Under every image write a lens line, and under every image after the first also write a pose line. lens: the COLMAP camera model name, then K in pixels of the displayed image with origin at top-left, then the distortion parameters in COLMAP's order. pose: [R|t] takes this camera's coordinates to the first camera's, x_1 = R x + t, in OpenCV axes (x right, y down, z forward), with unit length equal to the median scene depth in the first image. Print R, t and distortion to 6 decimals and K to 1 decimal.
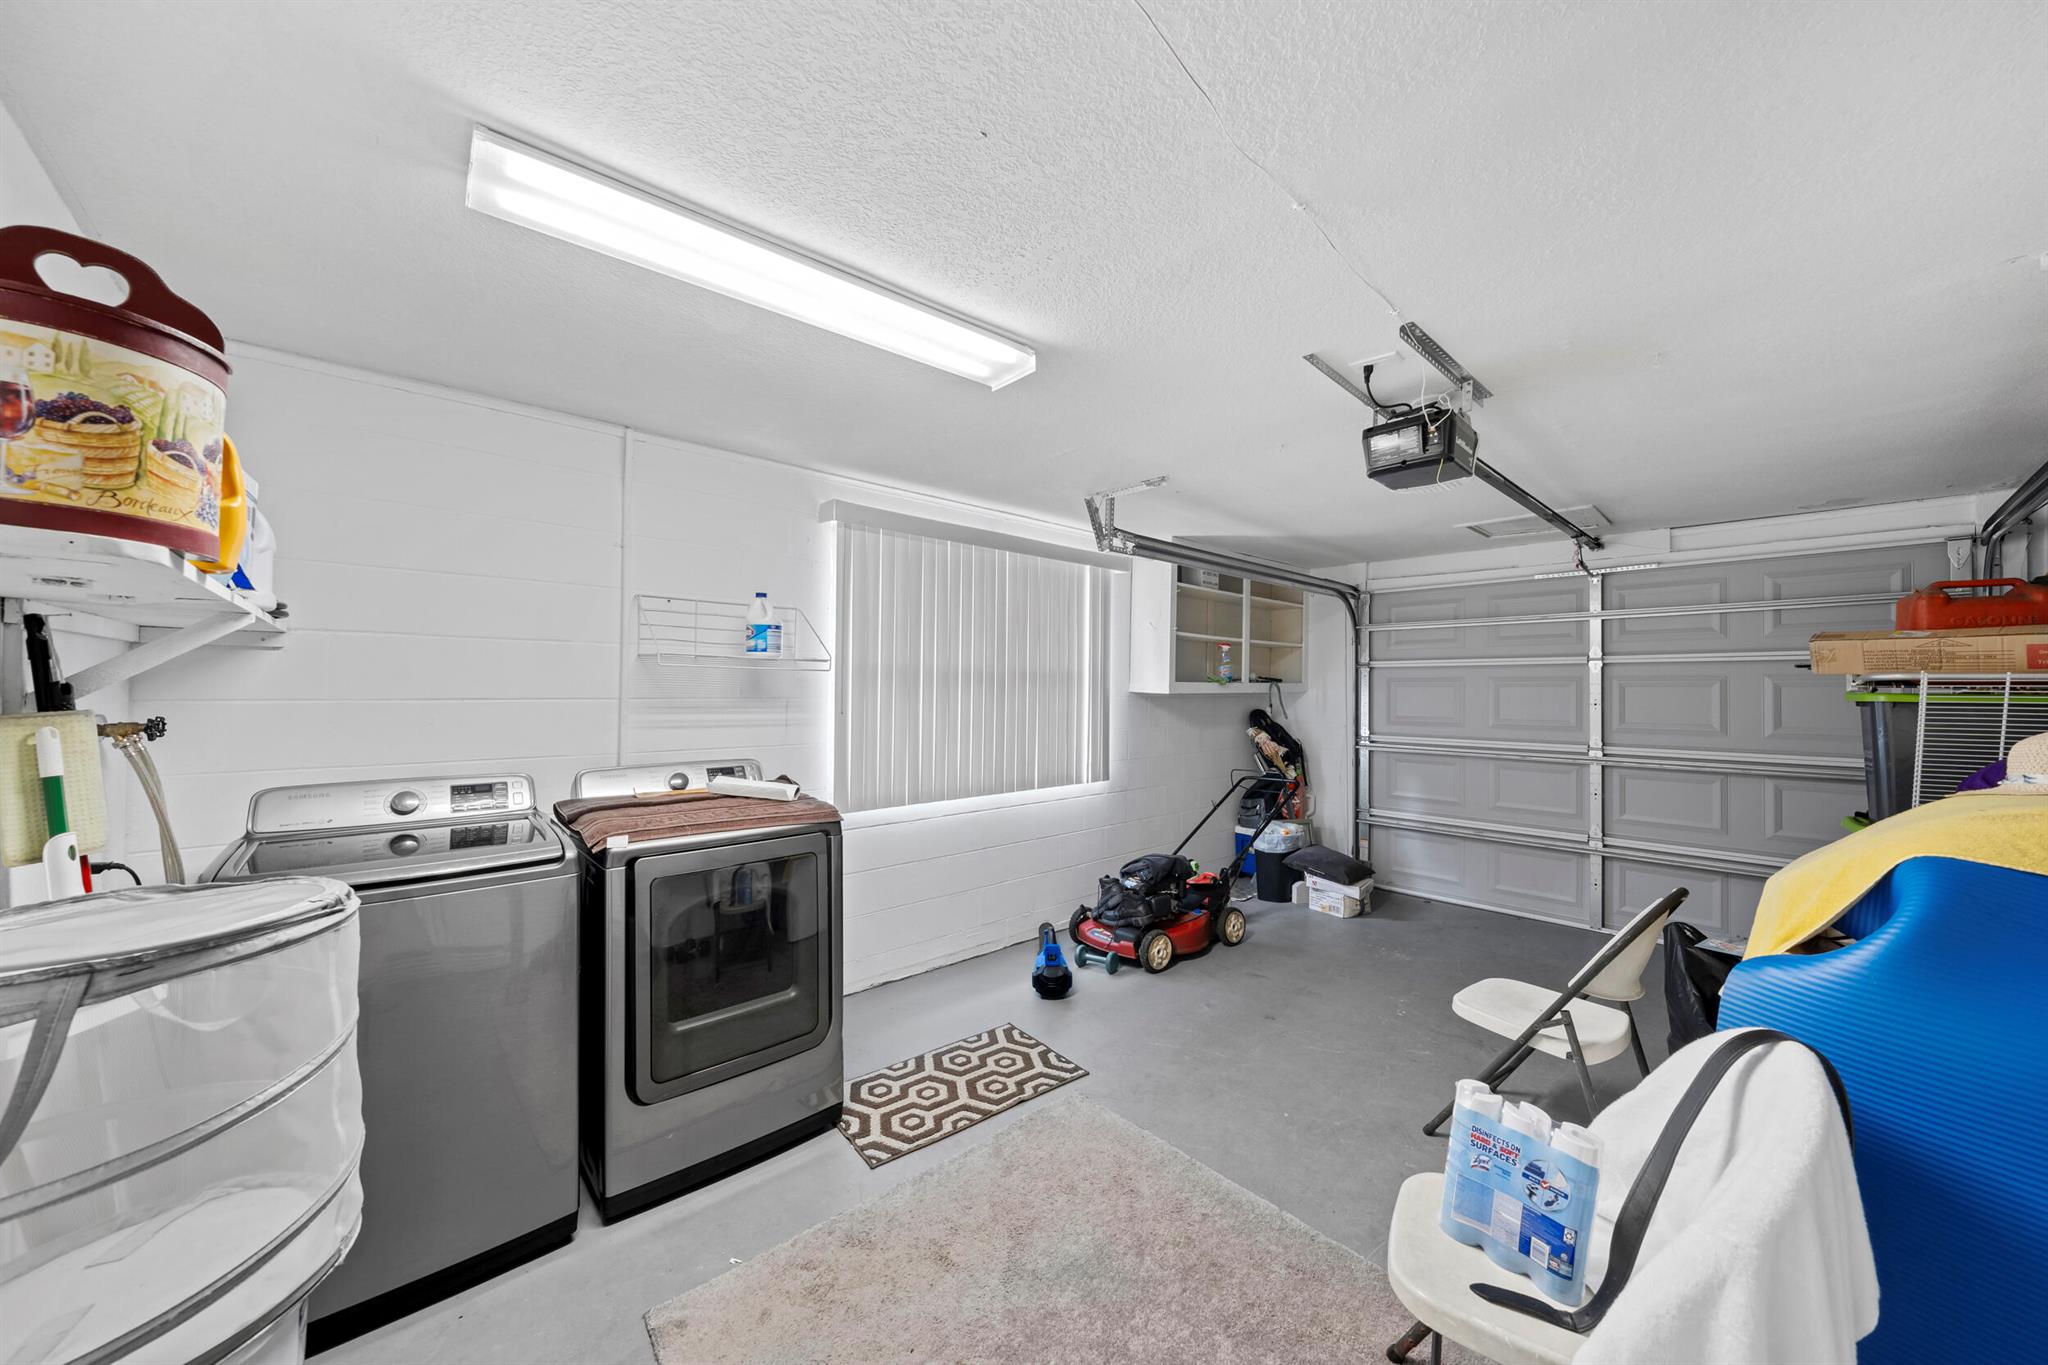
lens RADIAL K [[724.7, 0, 1024.0], [0, 724.7, 682.5], [0, 0, 1]] dist [-0.001958, -0.000104]
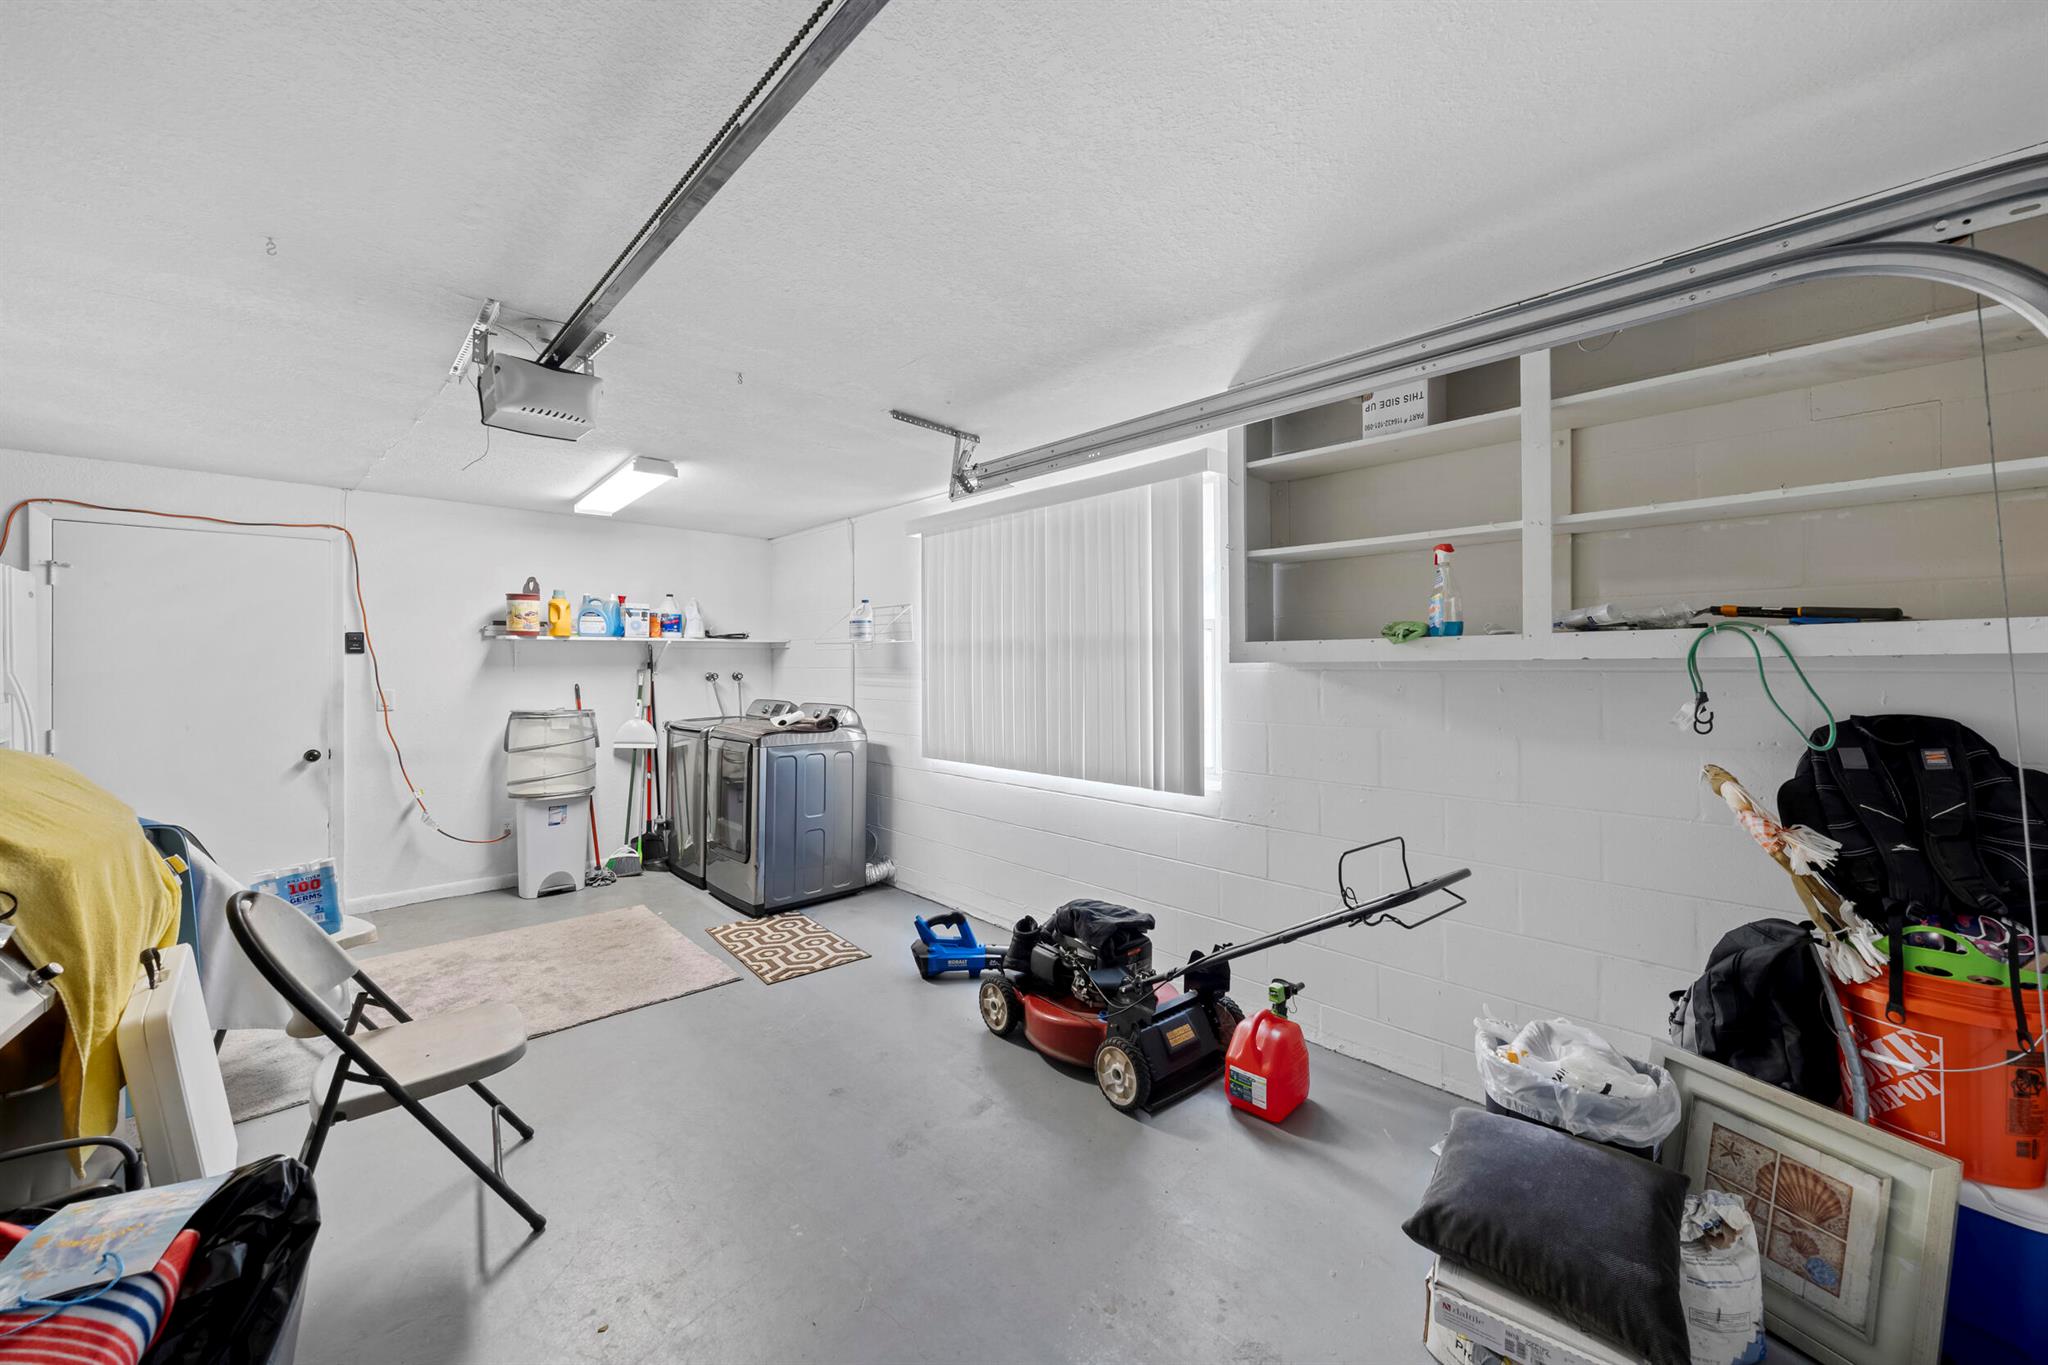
lens RADIAL K [[724.7, 0, 1024.0], [0, 724.7, 682.5], [0, 0, 1]] dist [-0.001958, -0.000104]
pose [[0.049631, 0.014662, -0.998660, 0.894313], [0.007023, 0.999862, 0.015029, 0.023836], [0.998743, -0.007759, 0.049521, 0.952022]]
